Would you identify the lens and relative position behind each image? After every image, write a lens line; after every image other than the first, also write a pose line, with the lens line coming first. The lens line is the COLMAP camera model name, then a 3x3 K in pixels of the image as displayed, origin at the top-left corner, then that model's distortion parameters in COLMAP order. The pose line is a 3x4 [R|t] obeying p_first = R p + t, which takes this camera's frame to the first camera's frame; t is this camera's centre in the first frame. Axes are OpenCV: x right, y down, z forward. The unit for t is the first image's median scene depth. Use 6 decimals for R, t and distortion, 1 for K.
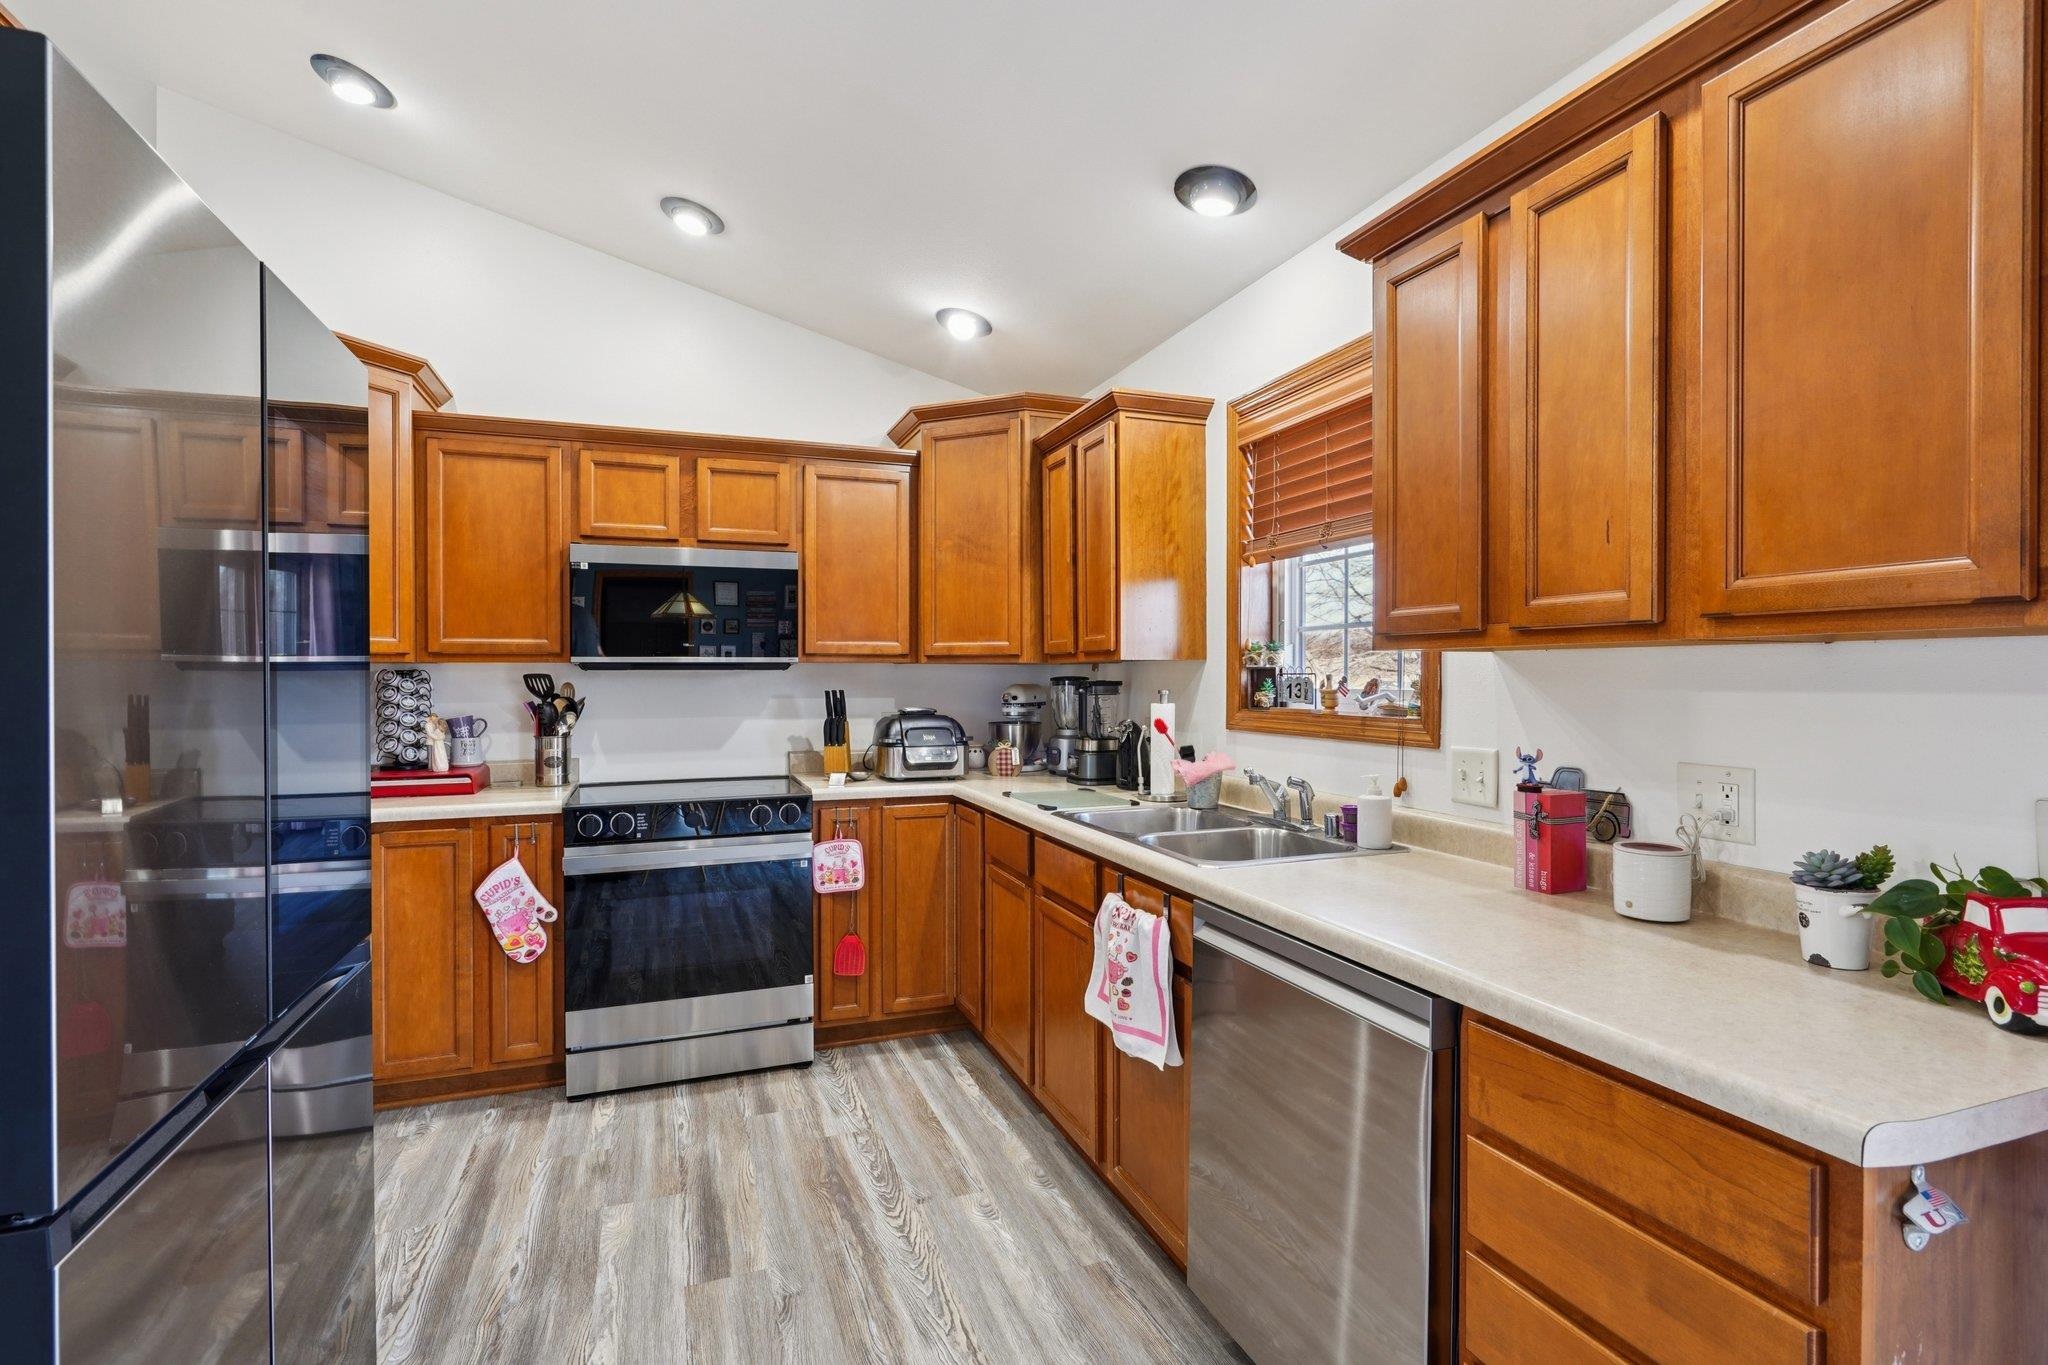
lens RADIAL K [[937.1, 0, 1011.7], [0, 937.1, 676.2], [0, 0, 1]] dist [-0.008434, 0.004484]
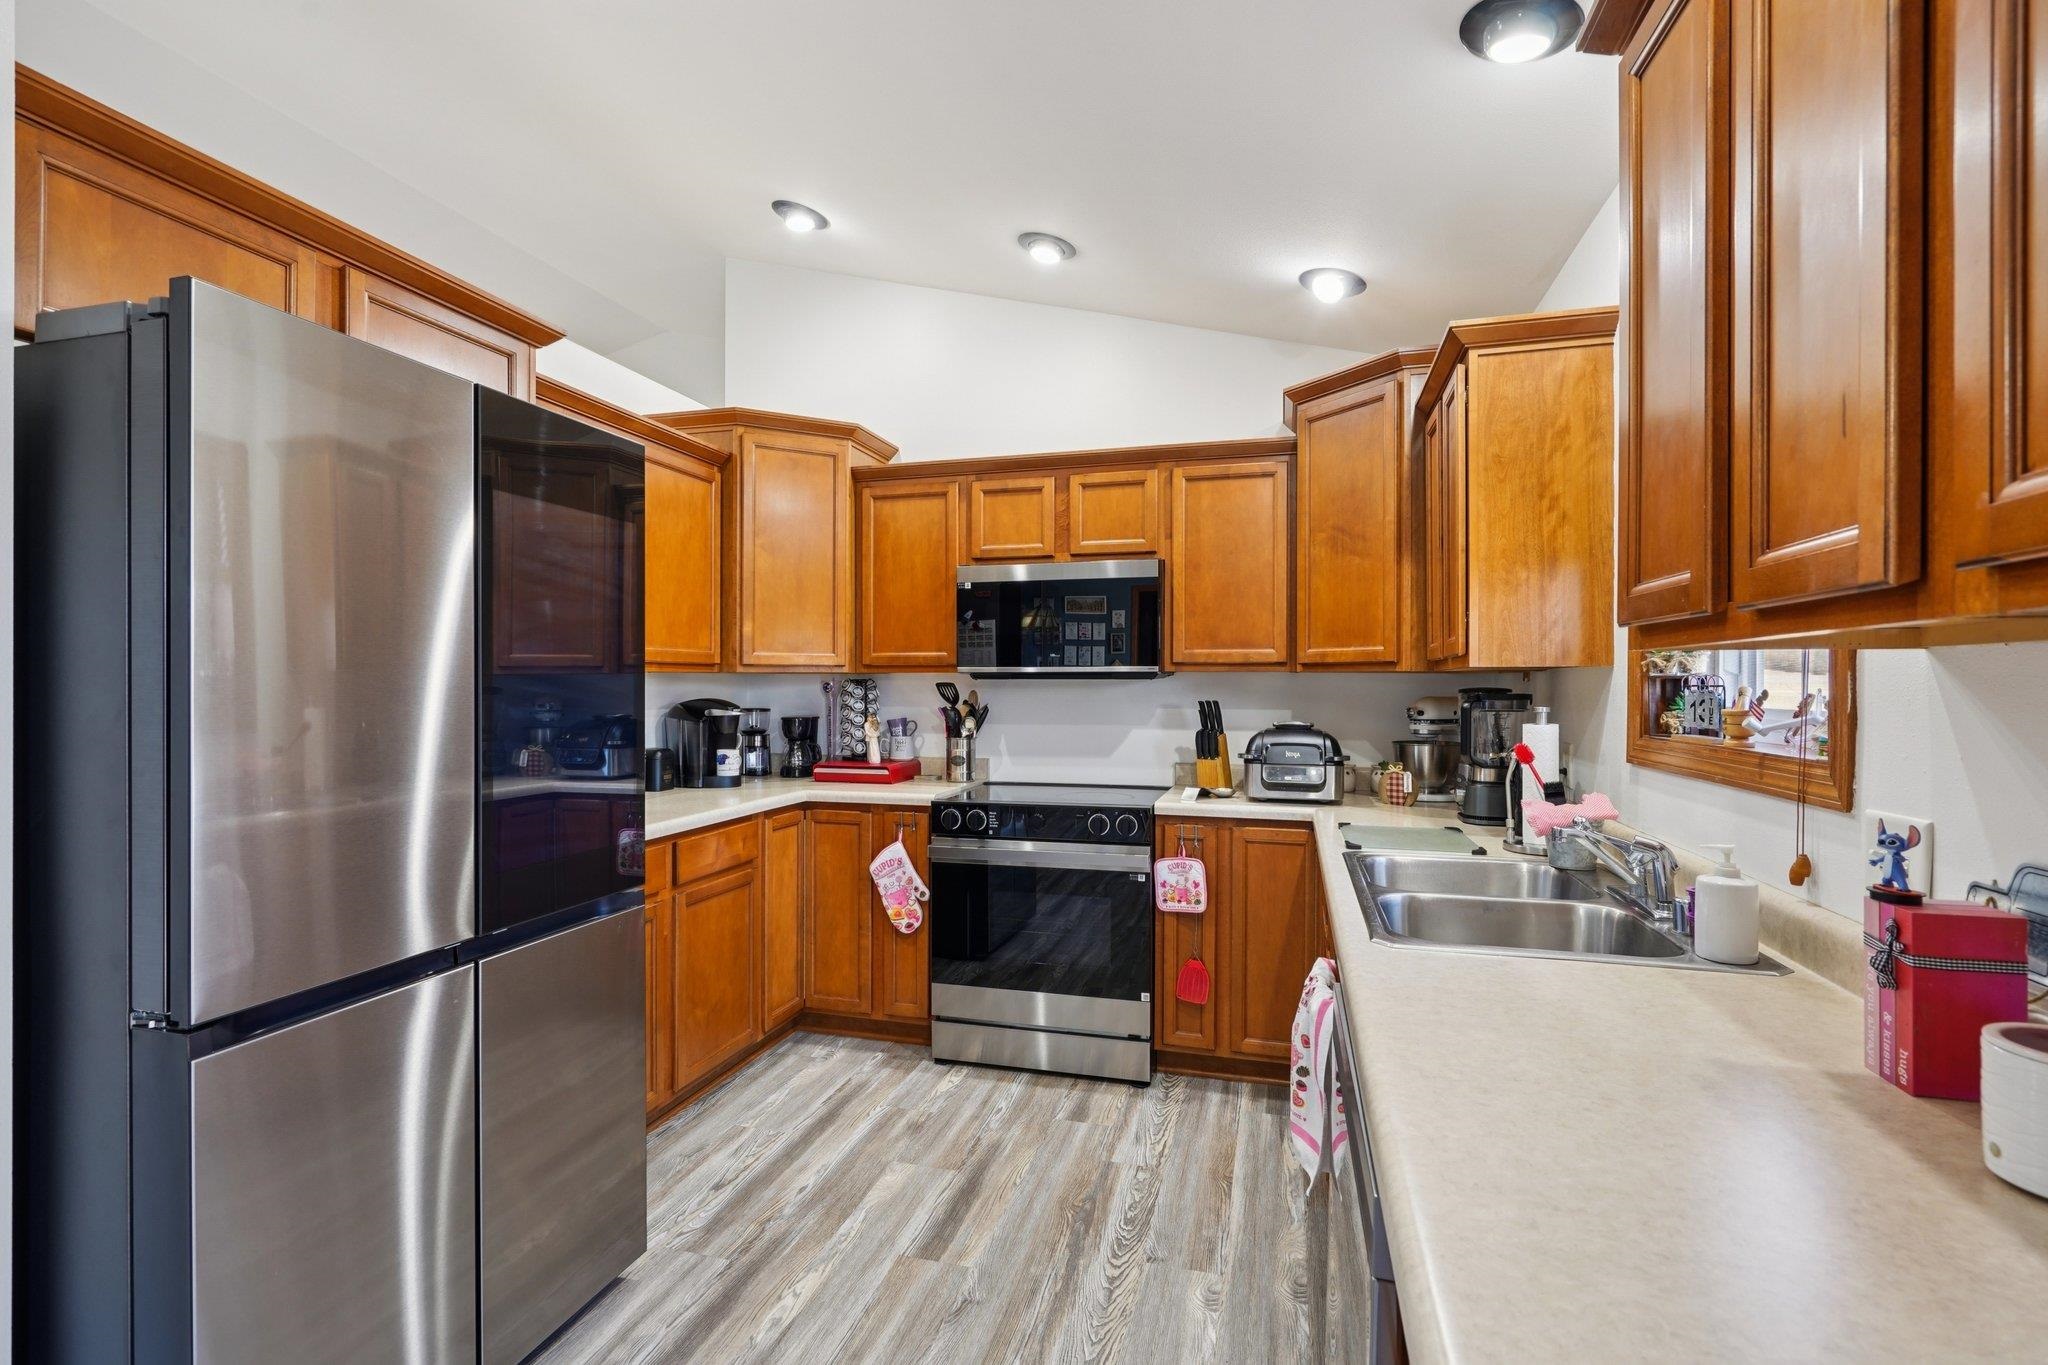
lens RADIAL K [[937.1, 0, 1023.9], [0, 937.1, 681.0], [0, 0, 1]] dist [-0.008434, 0.004484]
pose [[0.808046, 0.002298, -0.589115, 0.255134], [-0.004963, 0.999983, -0.002906, -0.001420], [0.589099, 0.005272, 0.808044, 0.138476]]
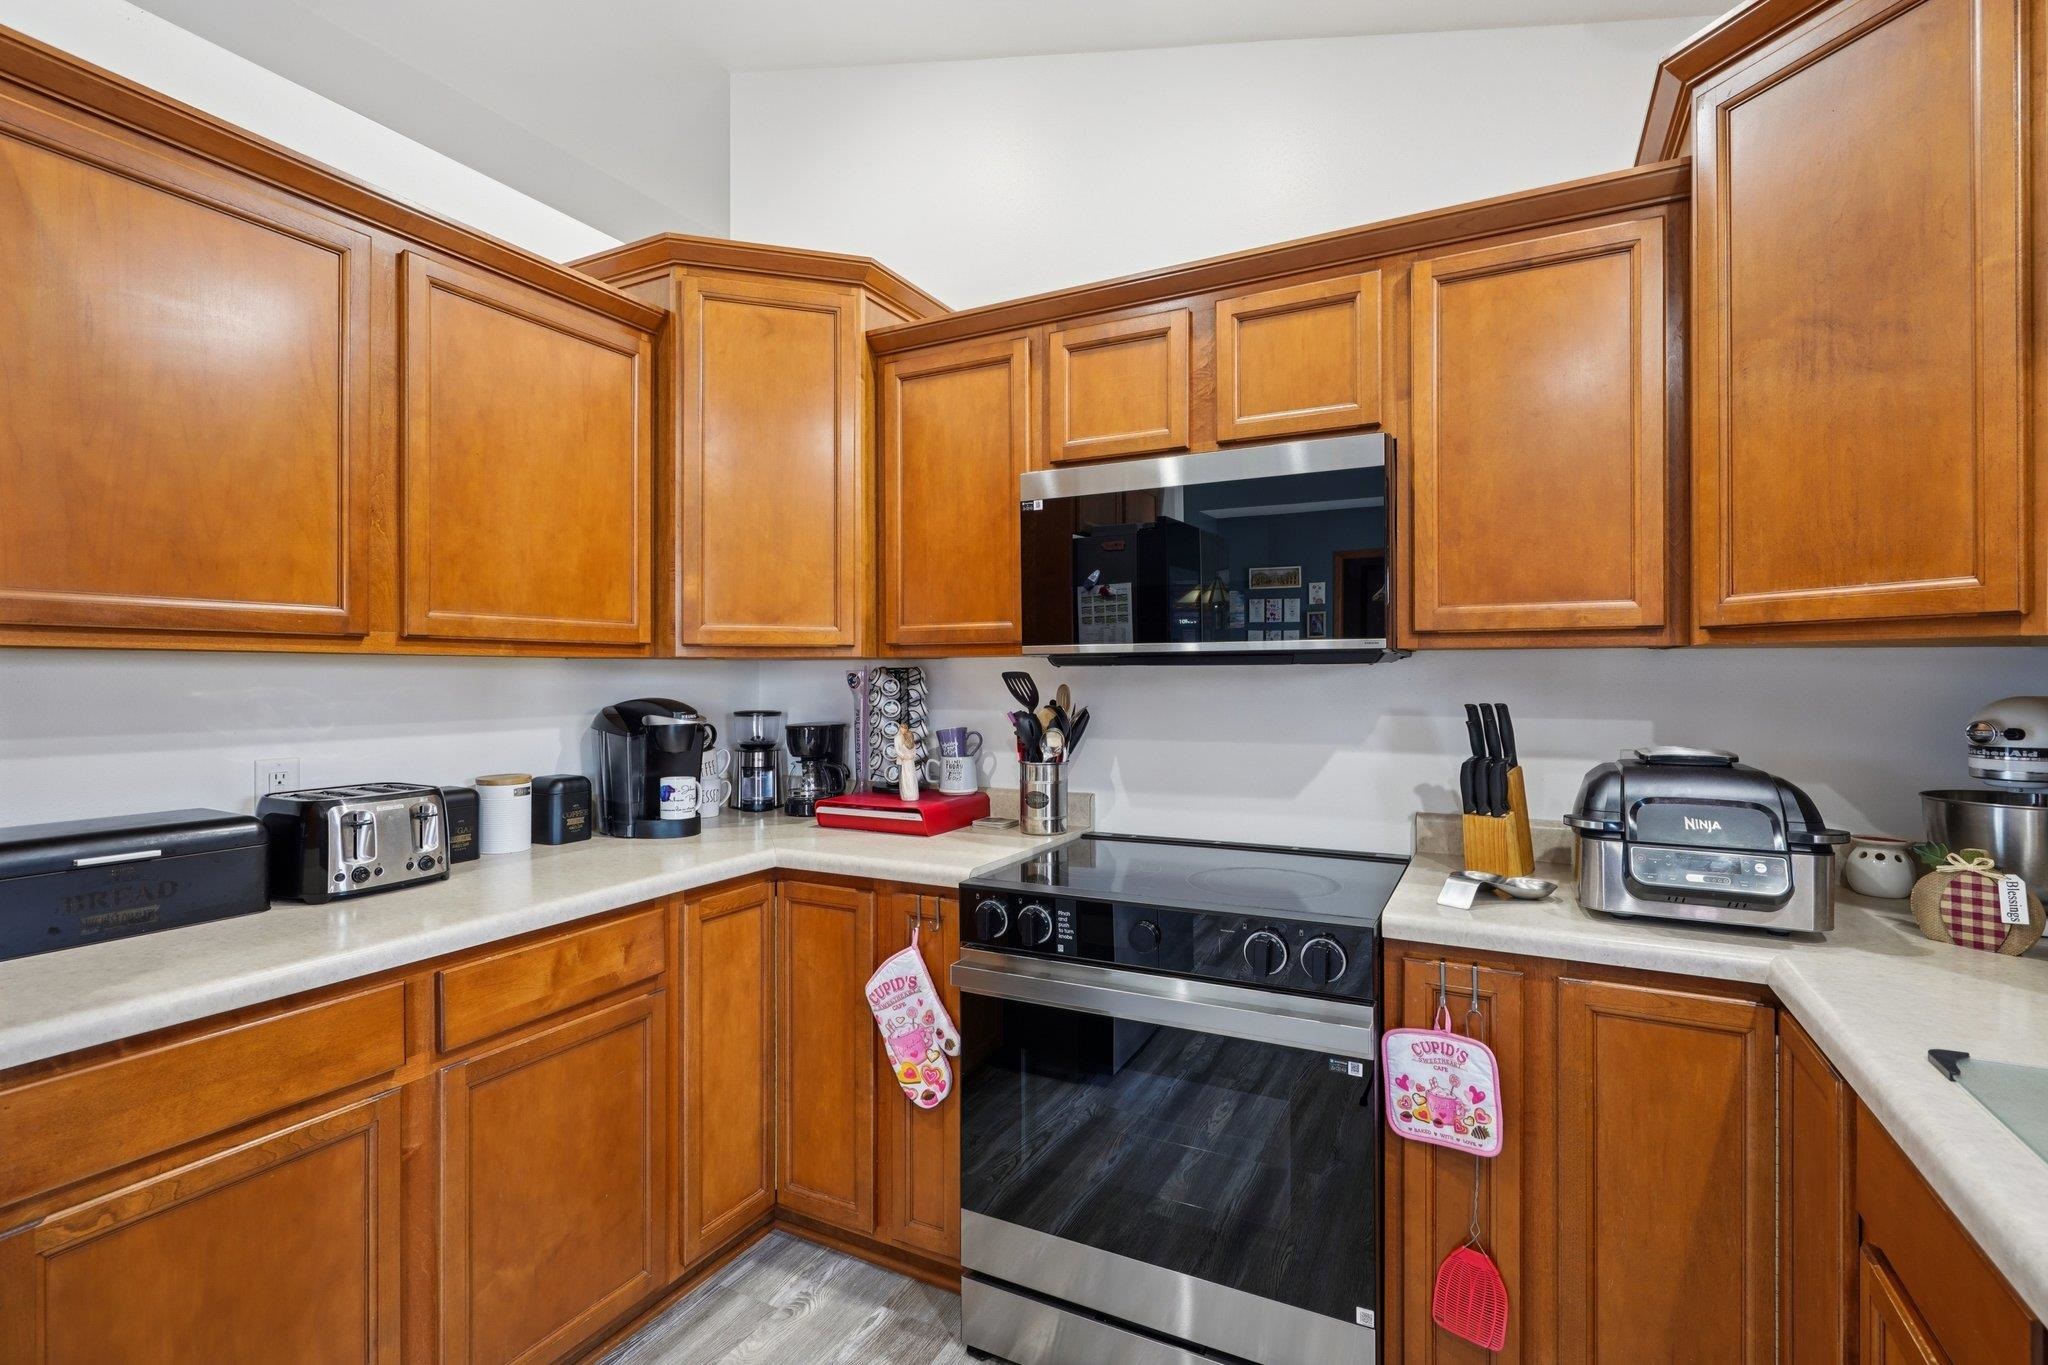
lens RADIAL K [[937.1, 0, 1021.6], [0, 937.1, 672.1], [0, 0, 1]] dist [-0.008434, 0.004484]
pose [[0.668592, -0.001644, -0.743627, 0.018396], [-0.000469, 0.999996, -0.002633, -0.000505], [0.743629, 0.002109, 0.668589, 0.558550]]
